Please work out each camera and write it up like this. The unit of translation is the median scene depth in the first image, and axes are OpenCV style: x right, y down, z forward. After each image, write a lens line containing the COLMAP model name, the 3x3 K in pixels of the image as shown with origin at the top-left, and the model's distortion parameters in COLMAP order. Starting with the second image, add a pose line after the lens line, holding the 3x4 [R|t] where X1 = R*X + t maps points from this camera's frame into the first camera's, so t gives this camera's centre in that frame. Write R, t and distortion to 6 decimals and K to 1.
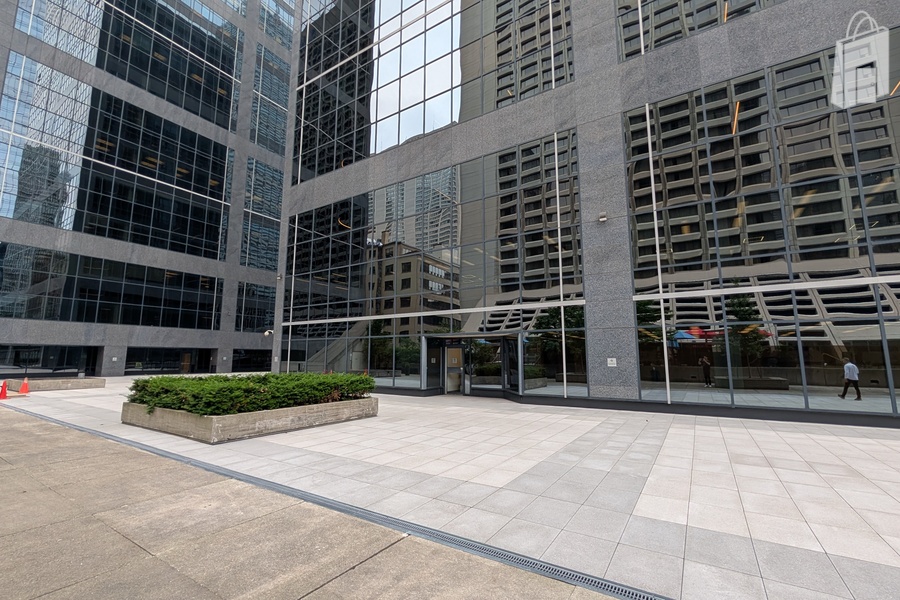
lens RADIAL K [[386.2, 0, 462.6], [0, 386.2, 294.7], [0, 0, 1]] dist [0.003395, 0.000017]
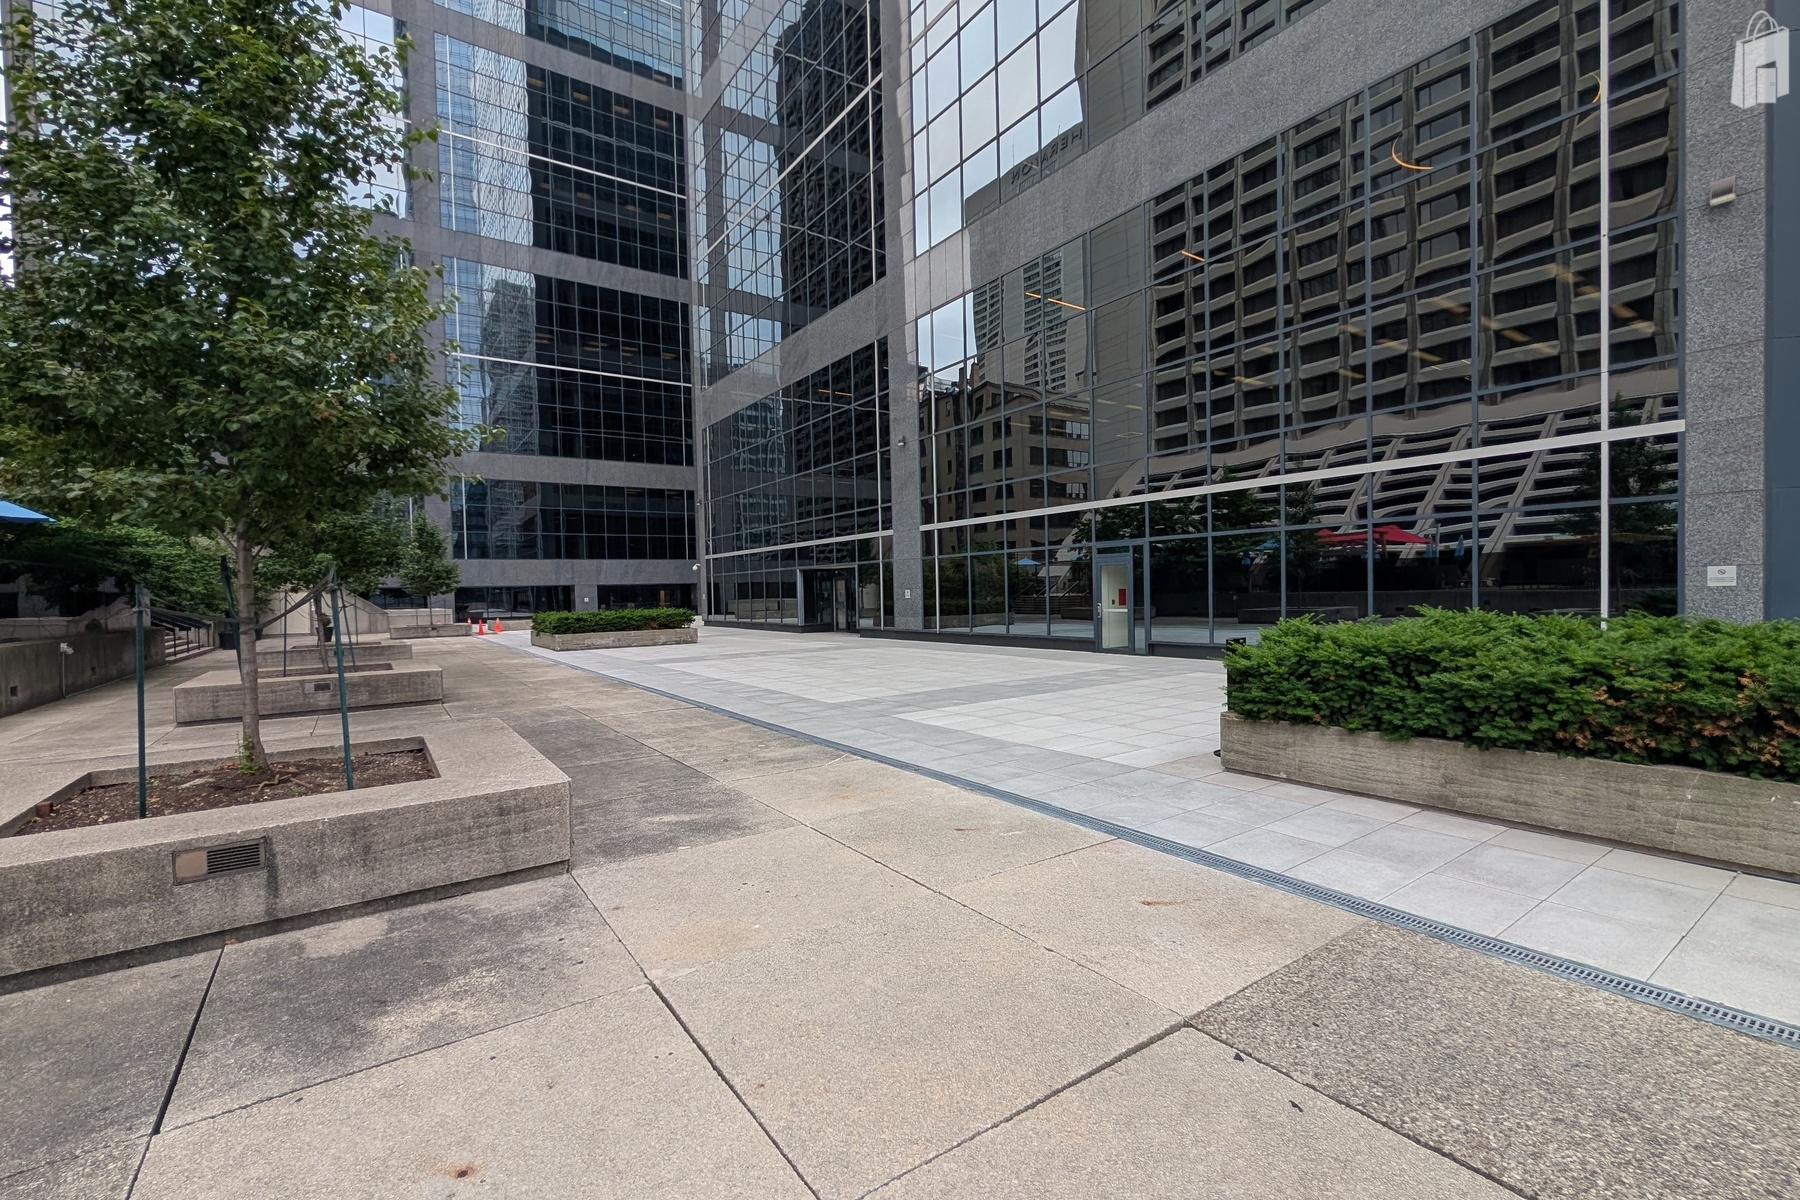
lens RADIAL K [[772.3, 0, 907.3], [0, 772.3, 575.7], [0, 0, 1]] dist [0.003395, 0.000017]
pose [[0.923256, -0.030930, -0.382938, 0.460374], [0.086754, 0.987793, 0.129378, -0.051665], [0.374262, -0.152670, 0.914669, -0.323161]]
